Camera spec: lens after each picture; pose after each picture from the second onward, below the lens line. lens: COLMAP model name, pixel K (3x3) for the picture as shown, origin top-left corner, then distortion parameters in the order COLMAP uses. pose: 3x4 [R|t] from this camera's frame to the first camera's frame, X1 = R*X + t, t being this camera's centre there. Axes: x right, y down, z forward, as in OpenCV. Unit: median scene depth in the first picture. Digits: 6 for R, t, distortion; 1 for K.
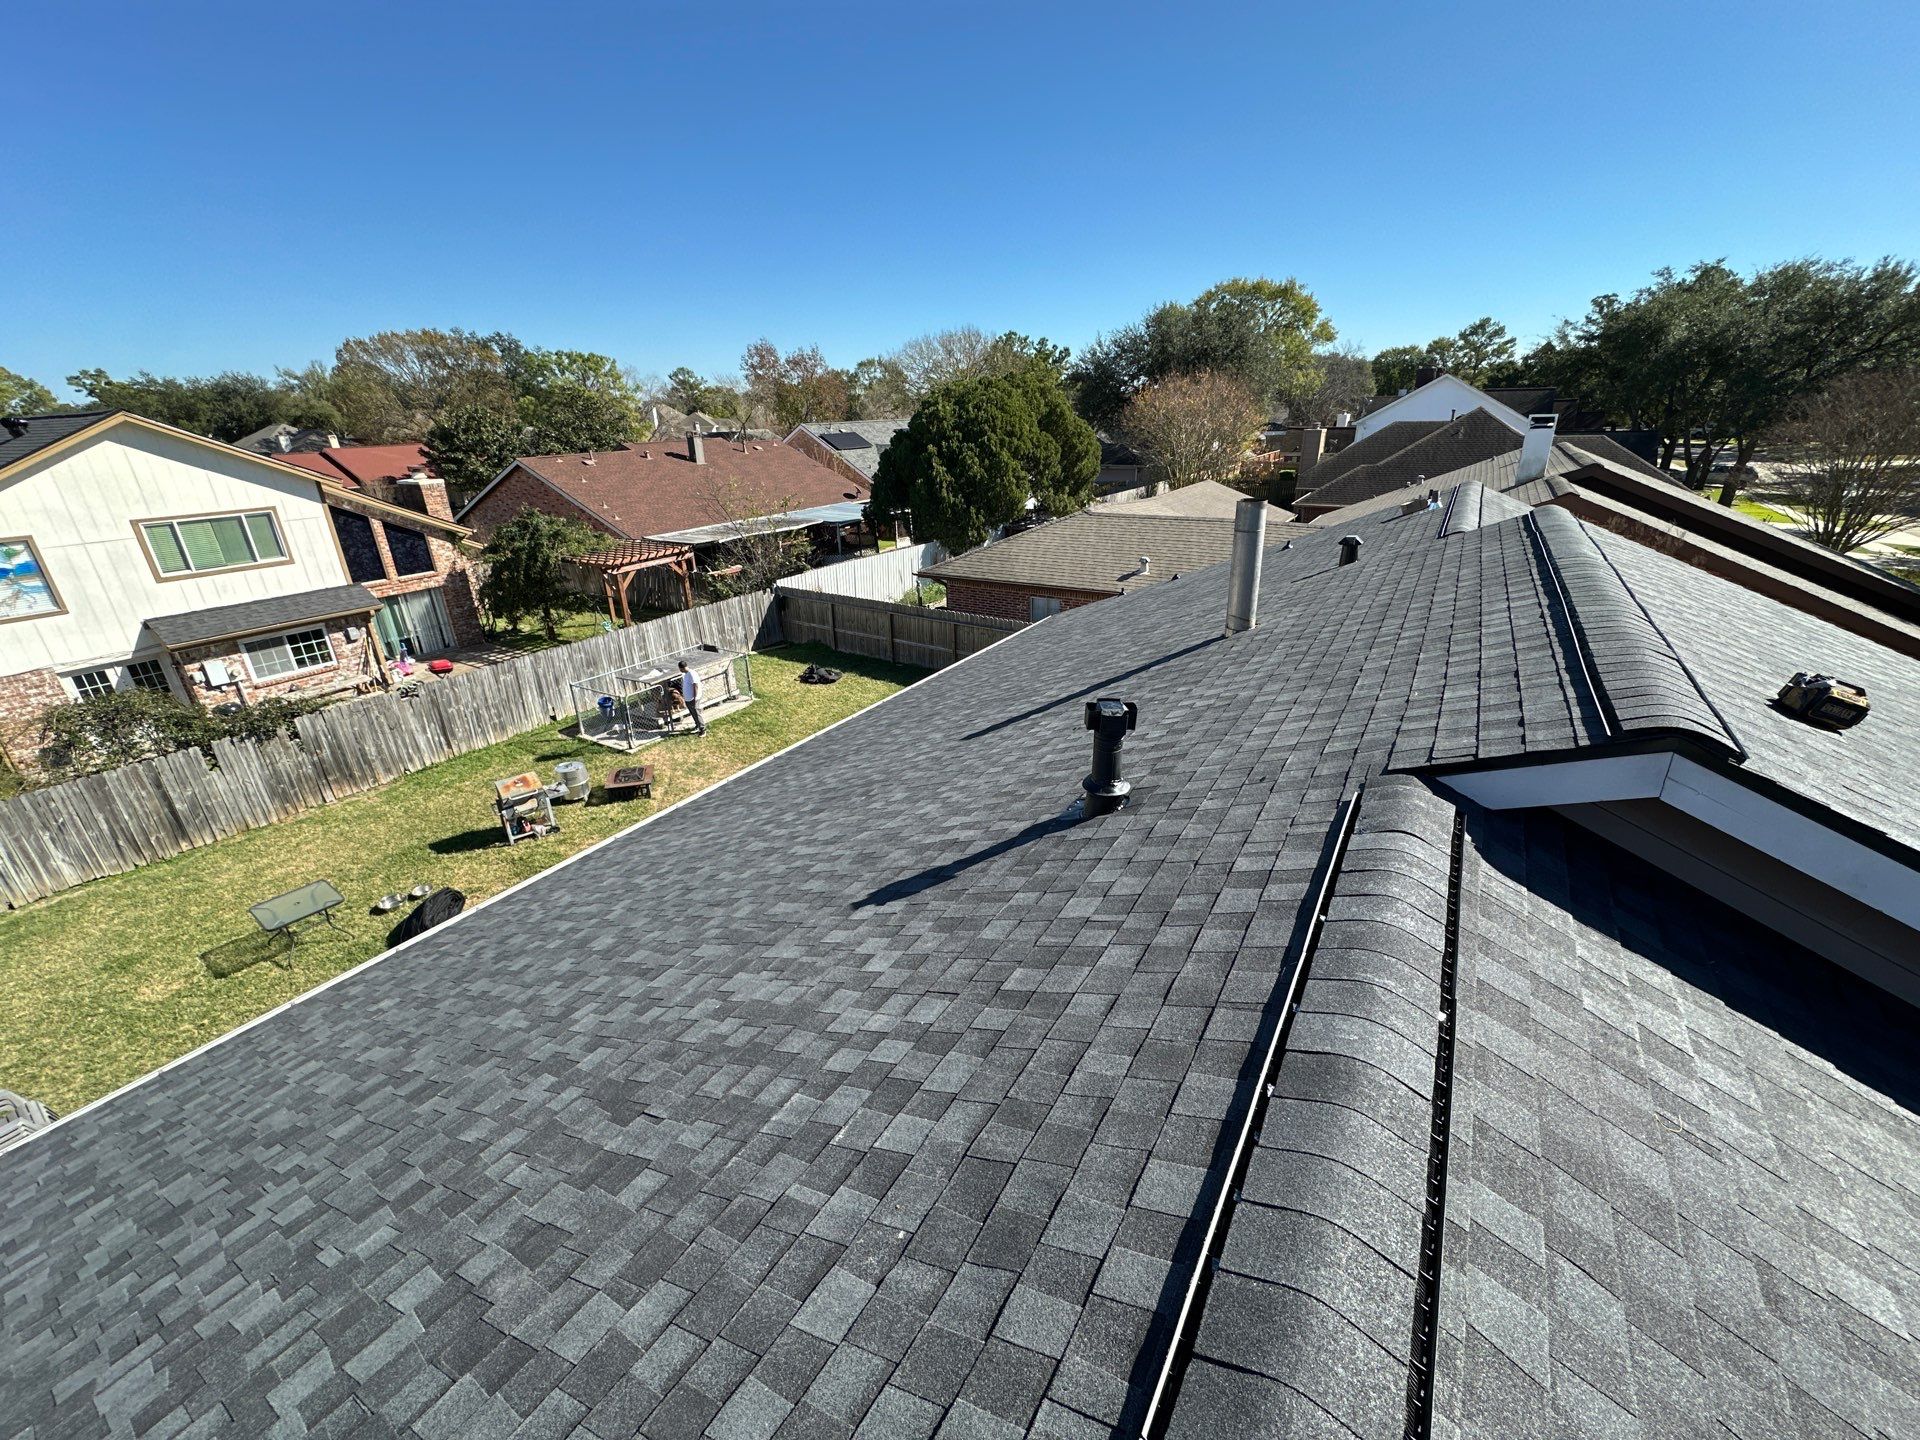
lens RADIAL K [[770.1, 0, 959.6], [0, 770.1, 719.9], [0, 0, 1]] dist [0.001983, 0.000299]
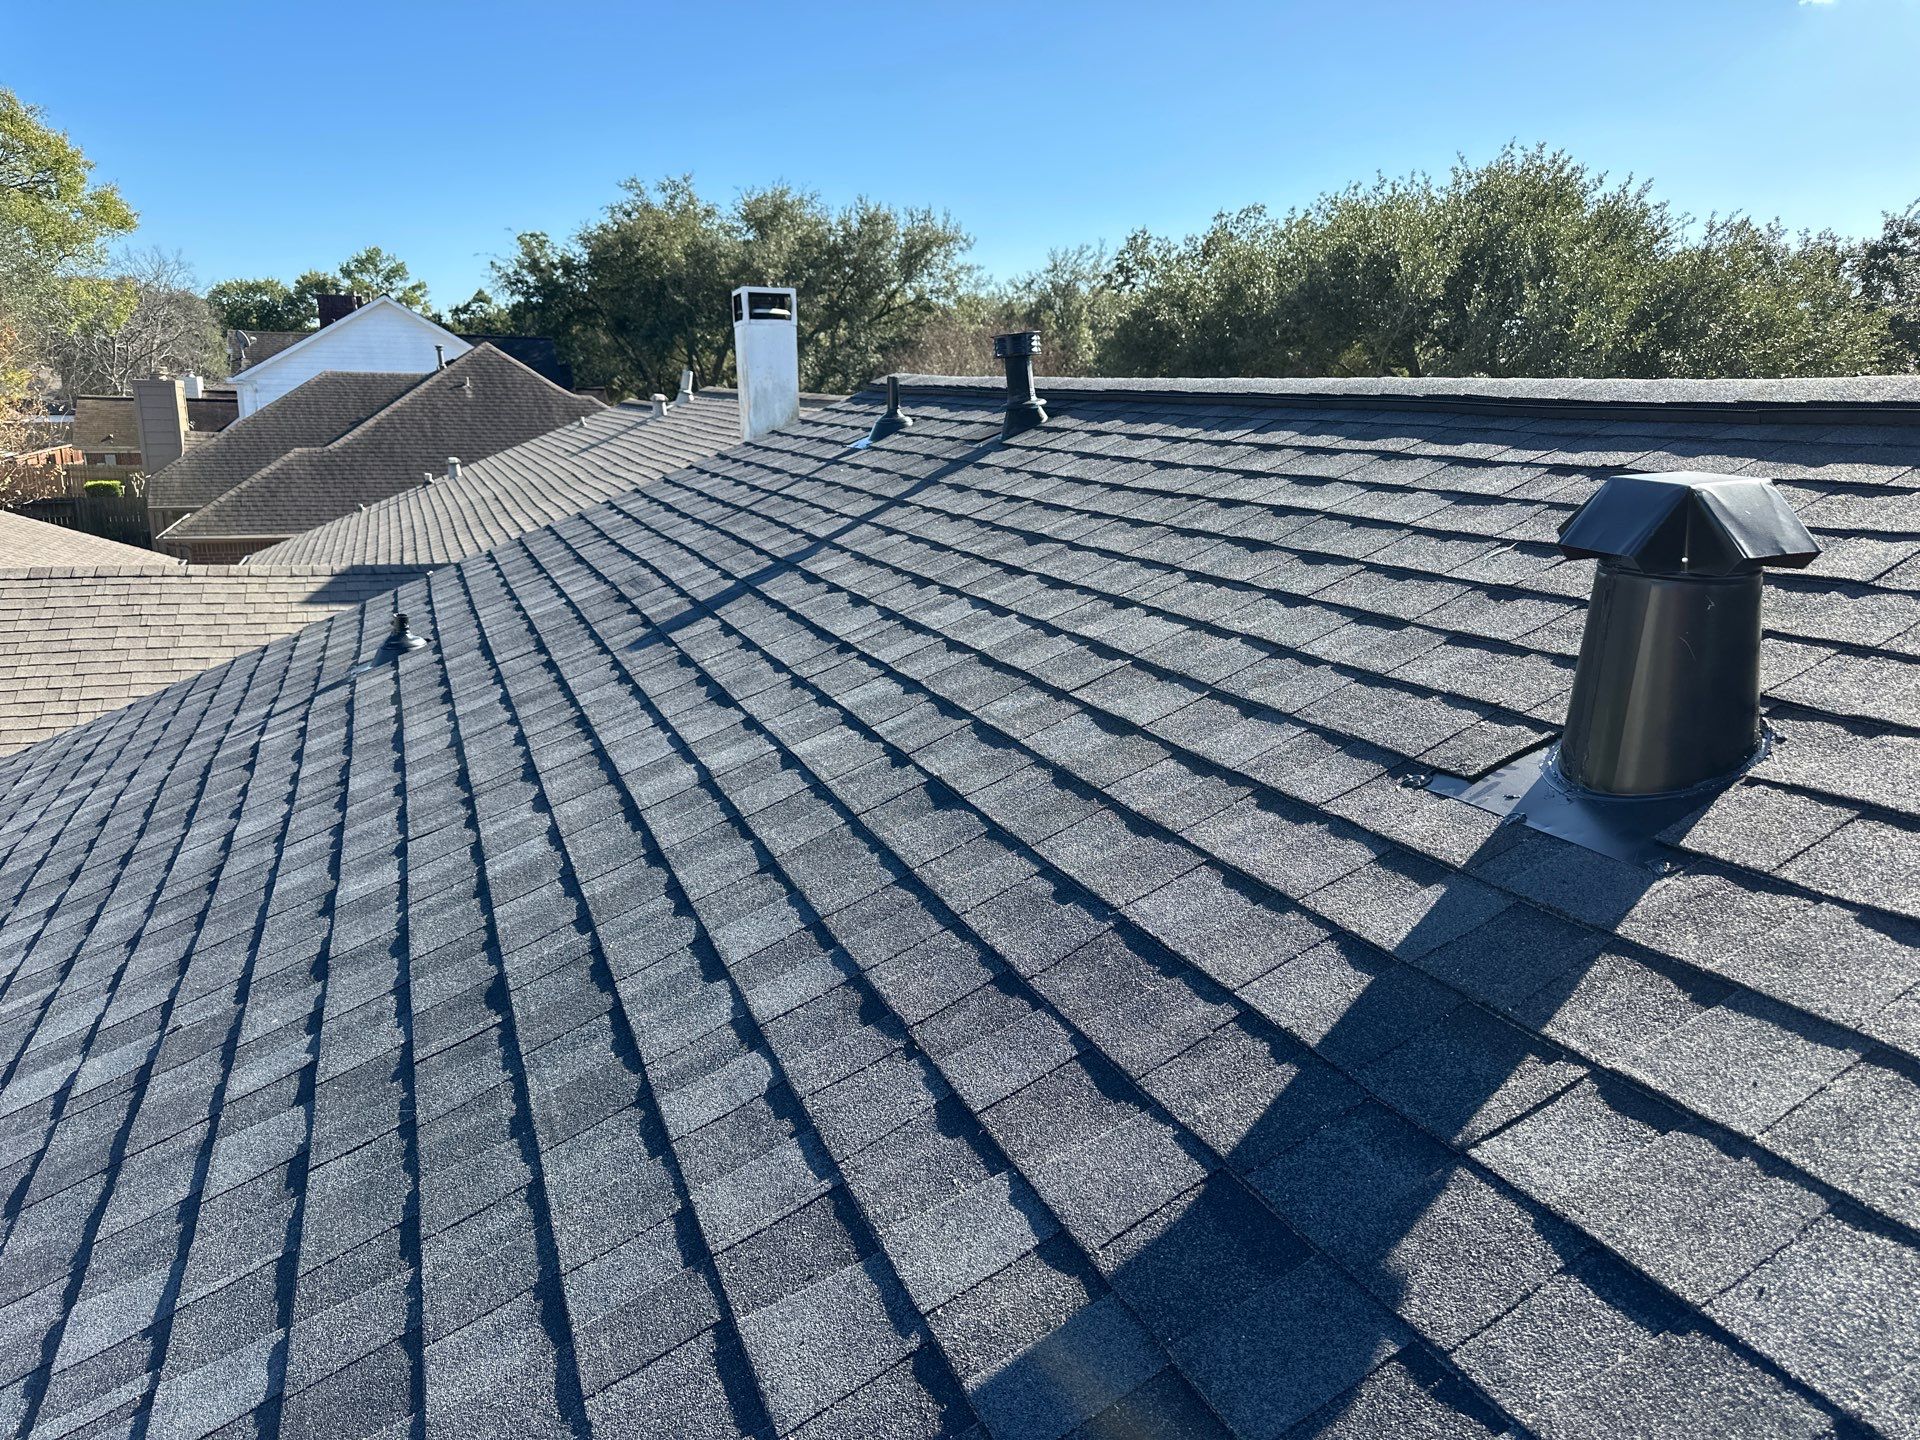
lens RADIAL K [[1310.4, 0, 961.1], [0, 1310.4, 712.2], [0, 0, 1]] dist [0.011753, 0.000107]
pose [[0.569695, -0.165470, 0.805027, 0.655205], [0.280179, 0.959947, -0.000962, -0.503808], [-0.772624, 0.226100, 0.593238, 1.958461]]
